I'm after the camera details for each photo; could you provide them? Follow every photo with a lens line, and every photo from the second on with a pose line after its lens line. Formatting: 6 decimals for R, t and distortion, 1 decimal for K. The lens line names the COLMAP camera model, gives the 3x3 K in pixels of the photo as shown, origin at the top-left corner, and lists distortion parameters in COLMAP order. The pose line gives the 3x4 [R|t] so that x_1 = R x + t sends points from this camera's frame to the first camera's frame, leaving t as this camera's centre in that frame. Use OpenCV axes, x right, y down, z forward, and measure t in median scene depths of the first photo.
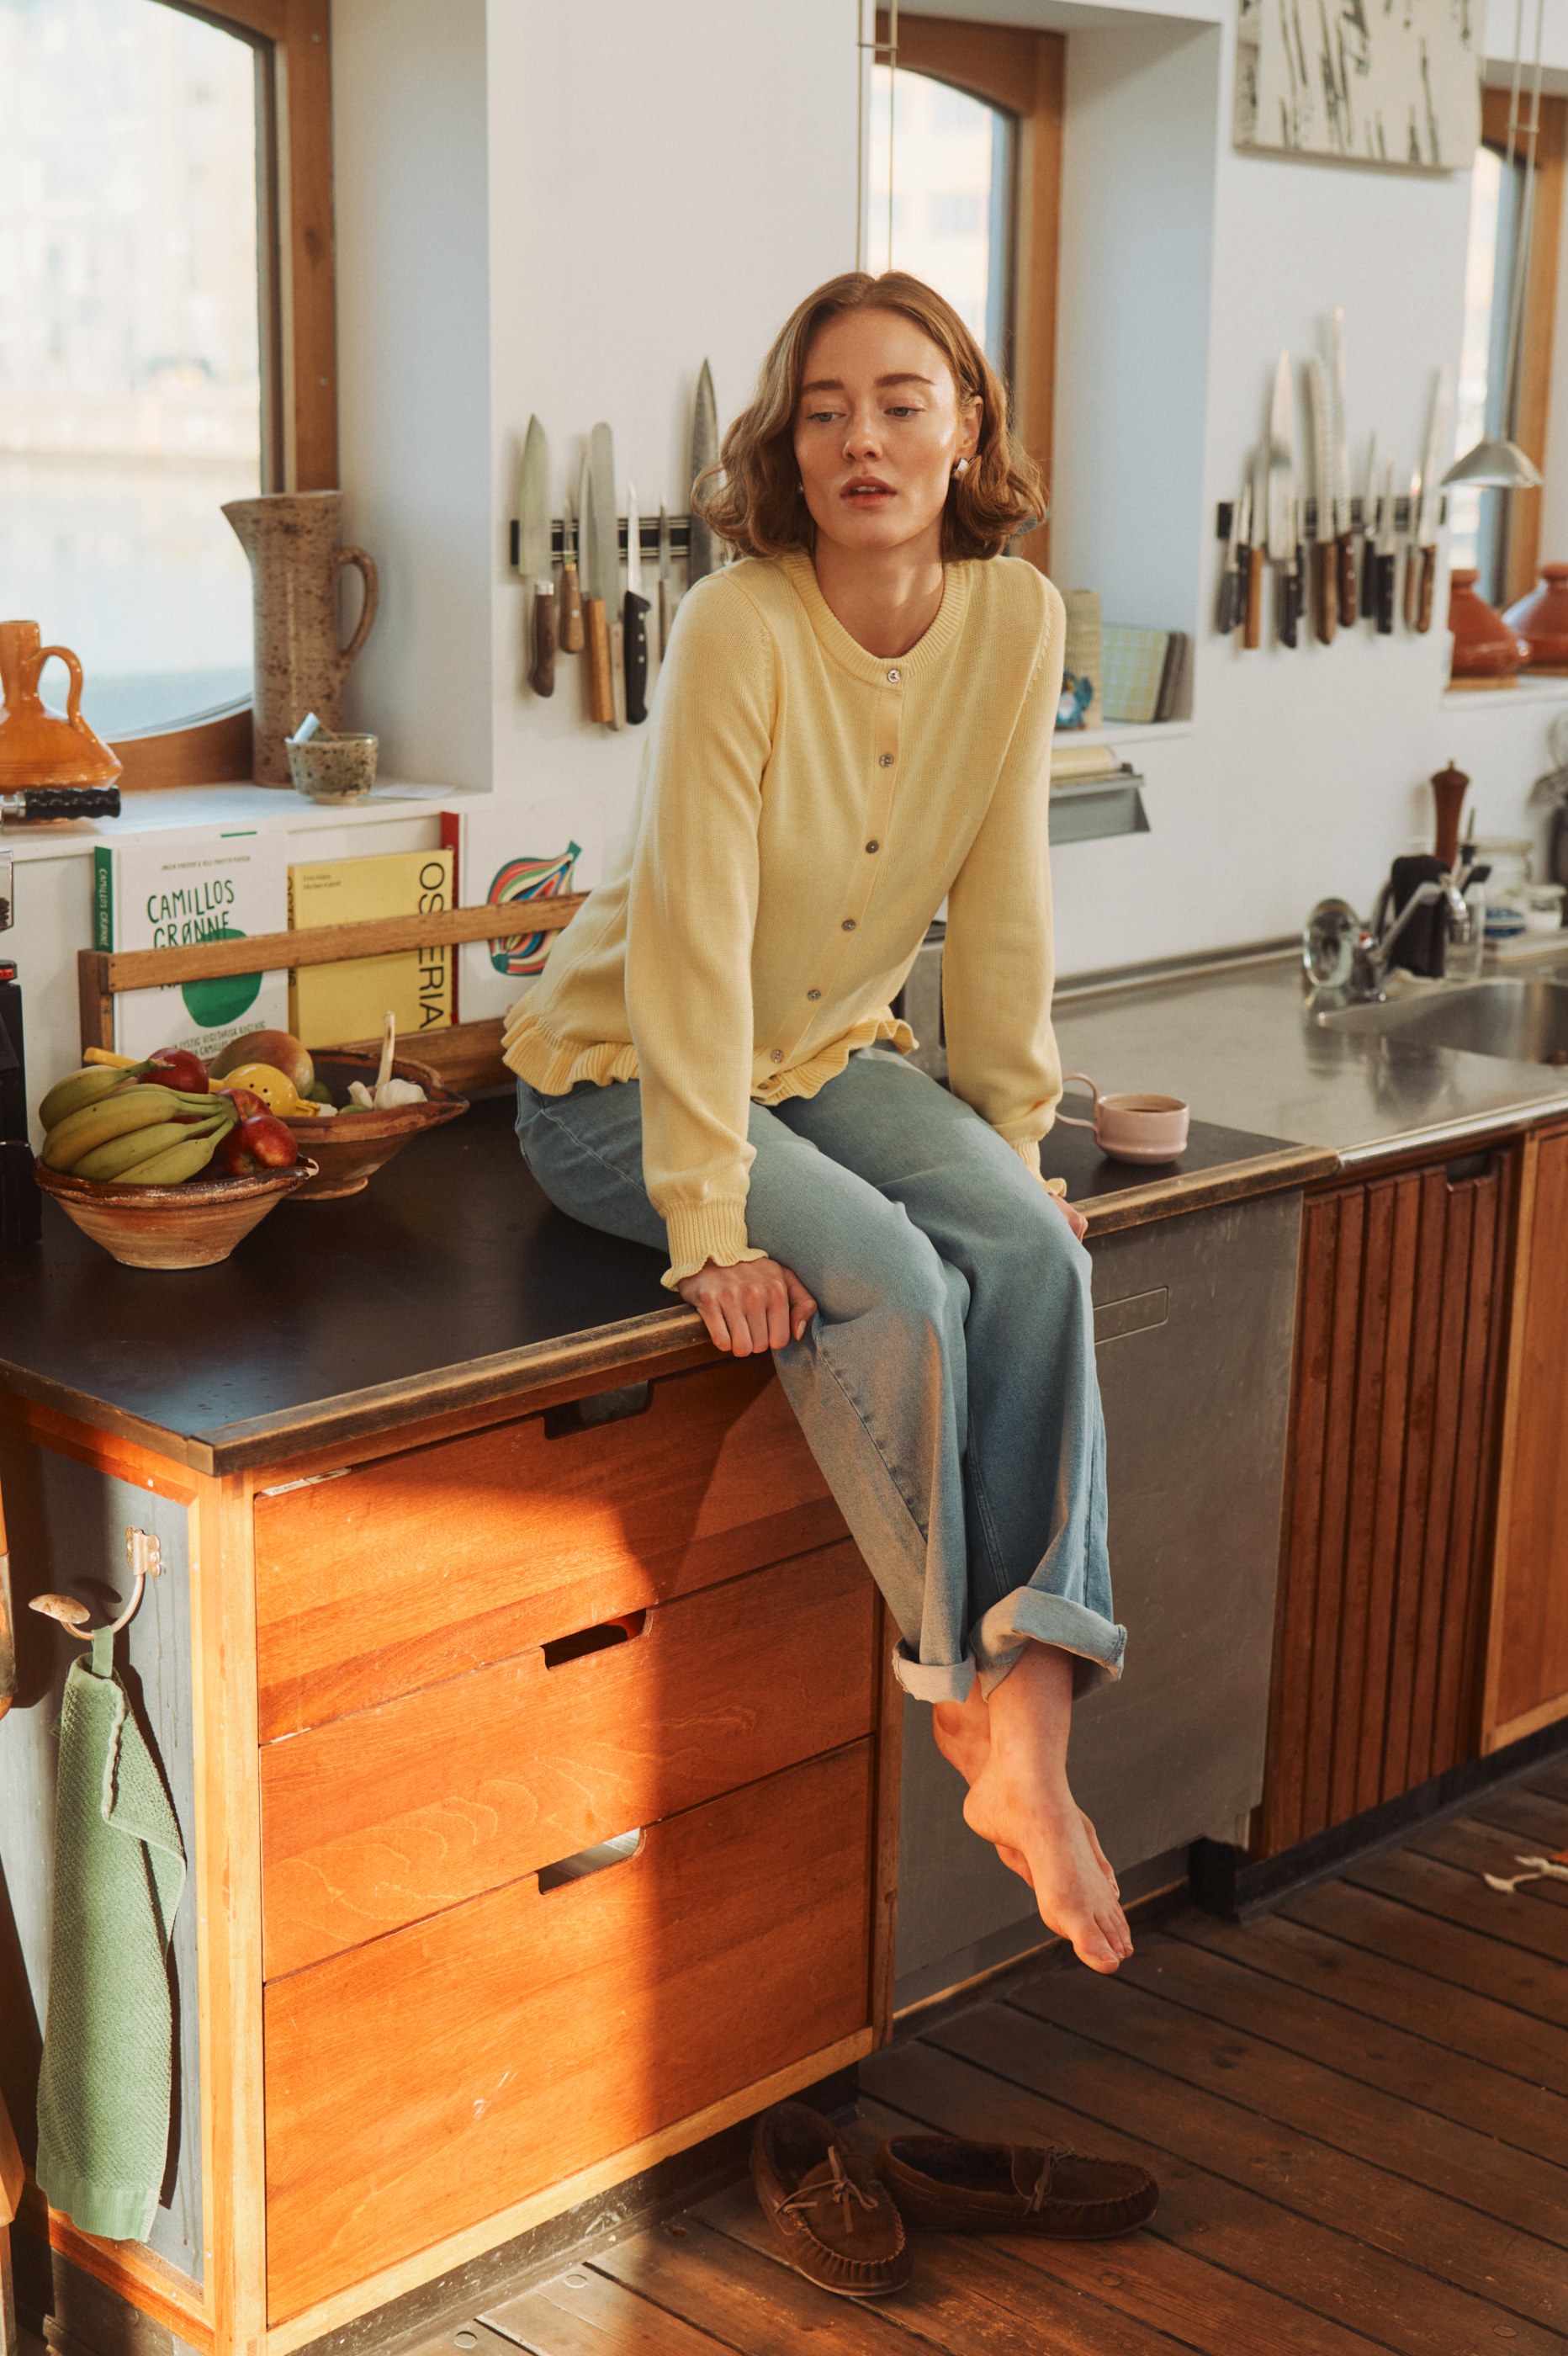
lens RADIAL K [[3367.9, 0, 822.4], [0, 3367.9, 1176.0], [0, 0, 1]] dist [-0.033097, 0.049432]
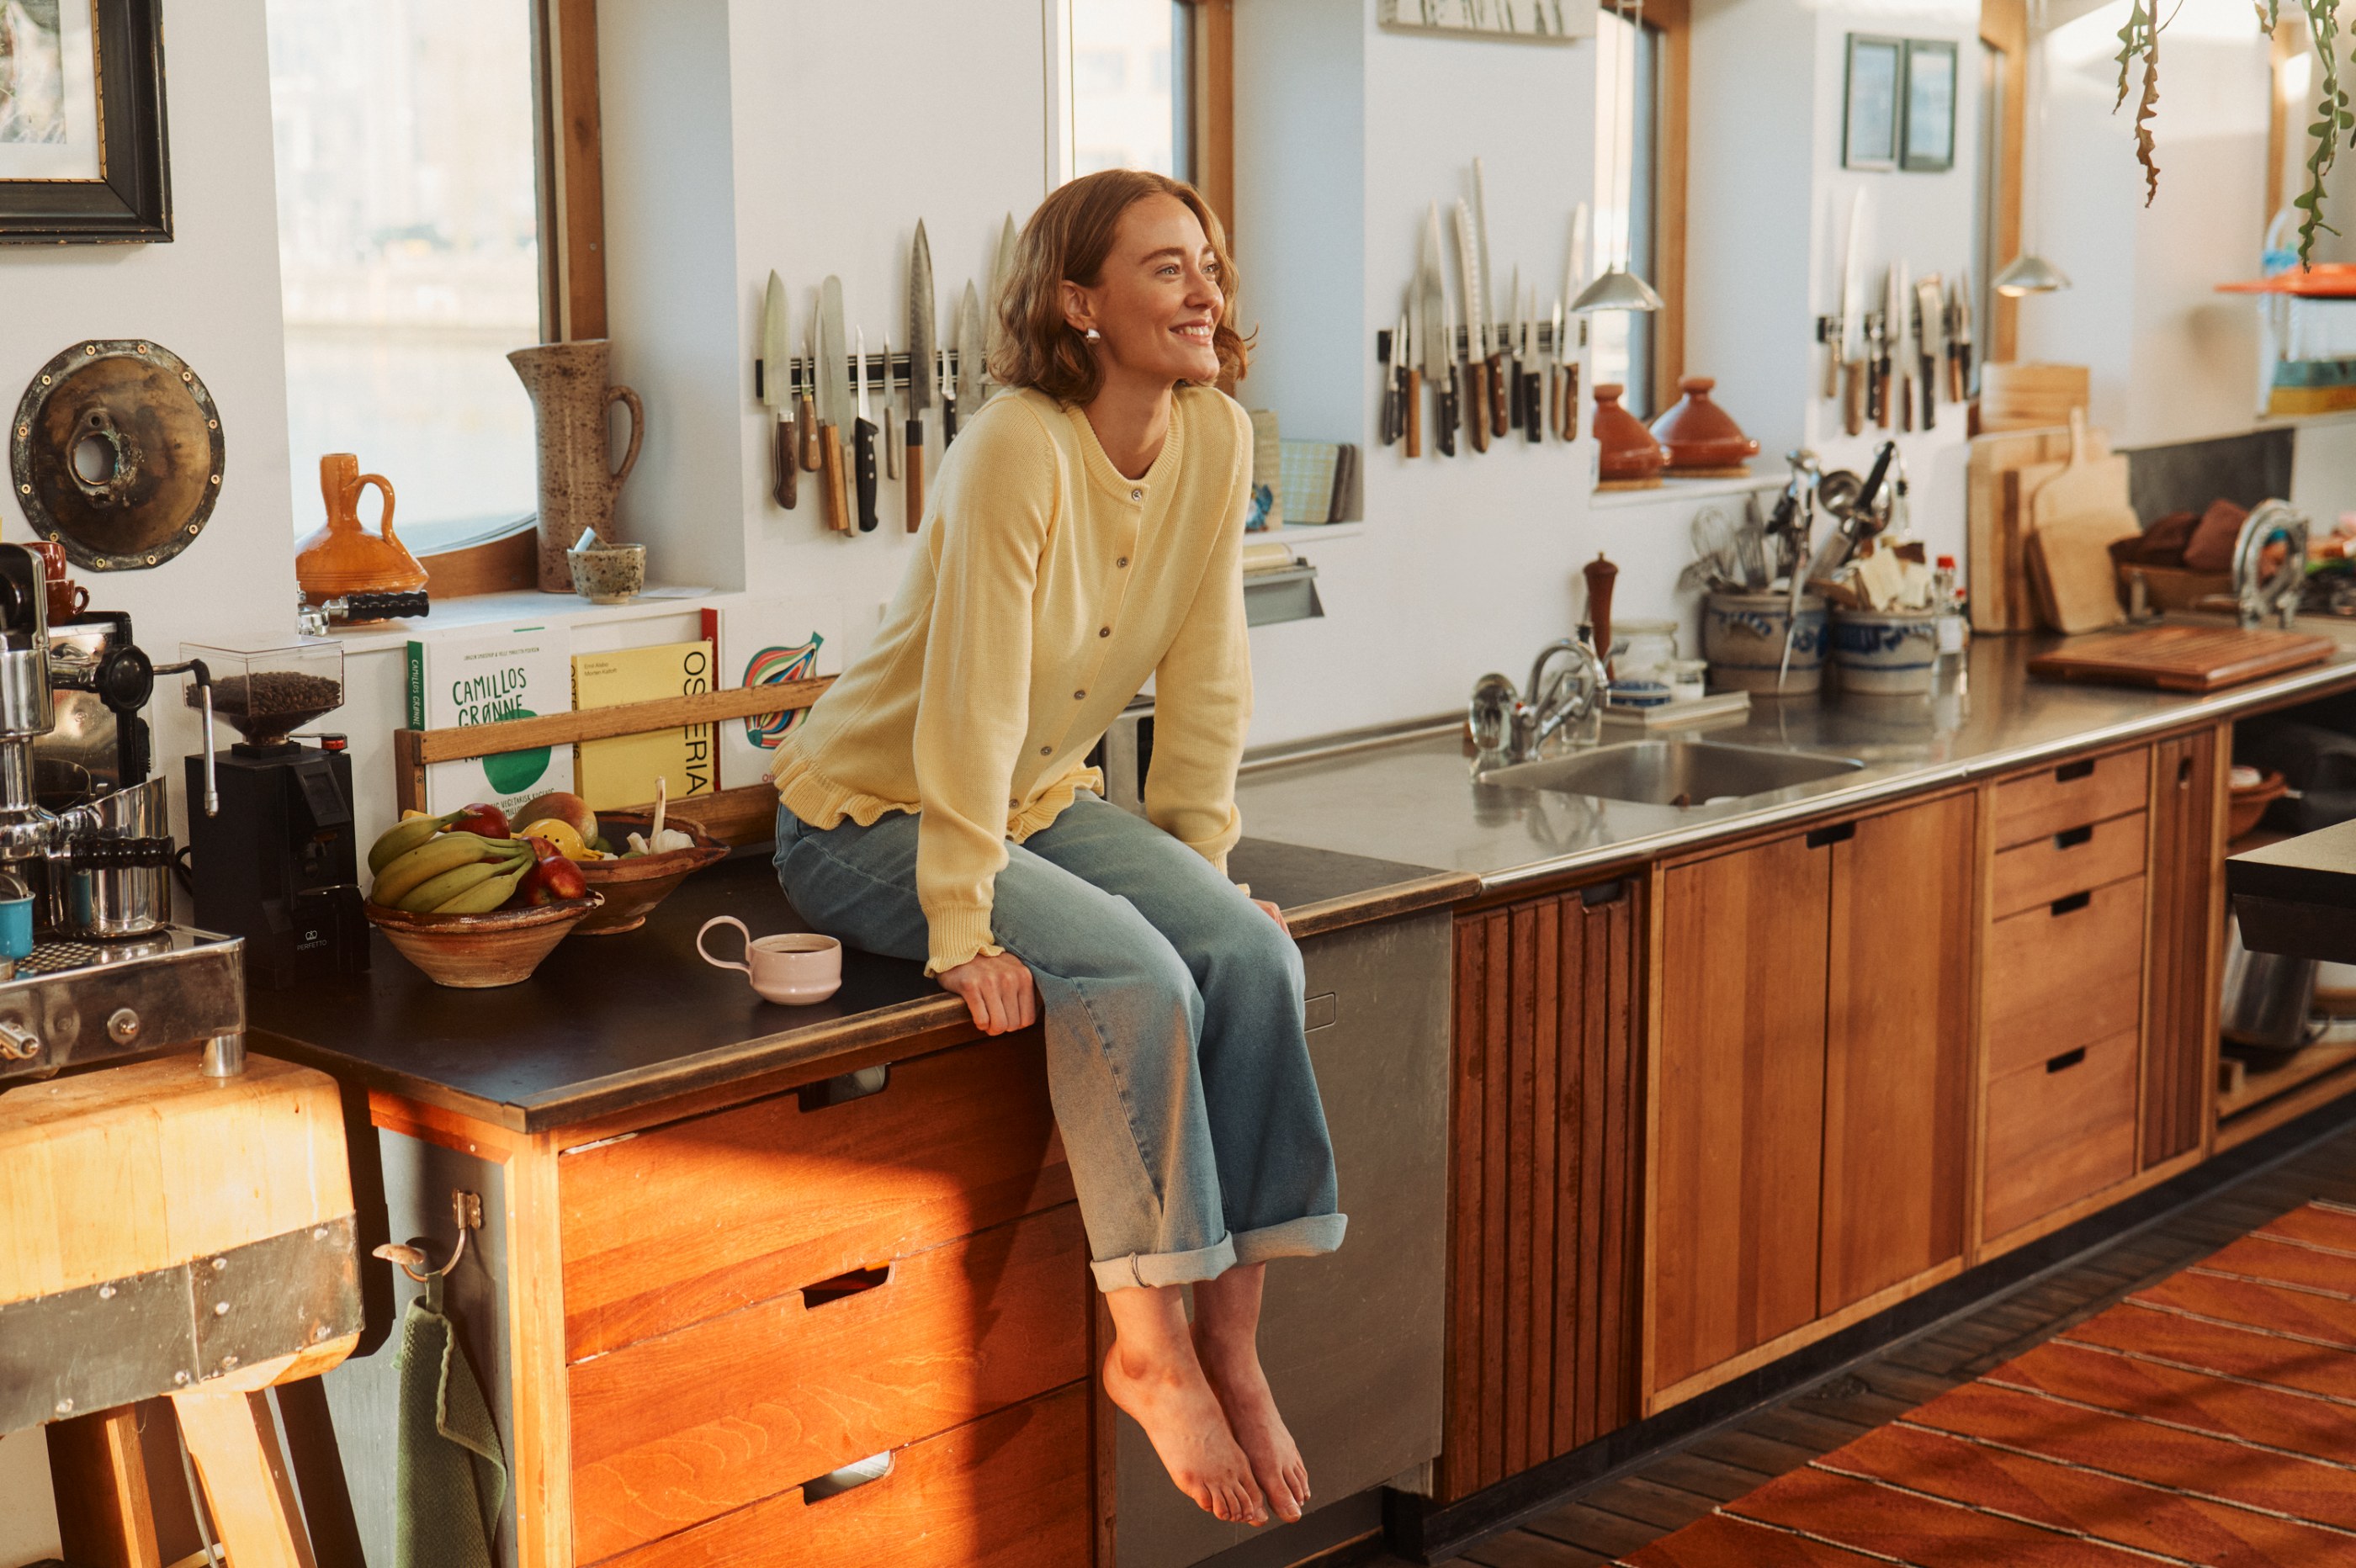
lens RADIAL K [[3426.1, 0, 1178.0], [0, 3426.1, 784.0], [0, 0, 1]] dist [-0.055266, 0.098695]
pose [[0.999257, -0.029856, 0.024355, 0.020270], [0.031538, 0.996913, -0.071904, 0.041563], [-0.022133, 0.072619, 0.997114, -0.175661]]
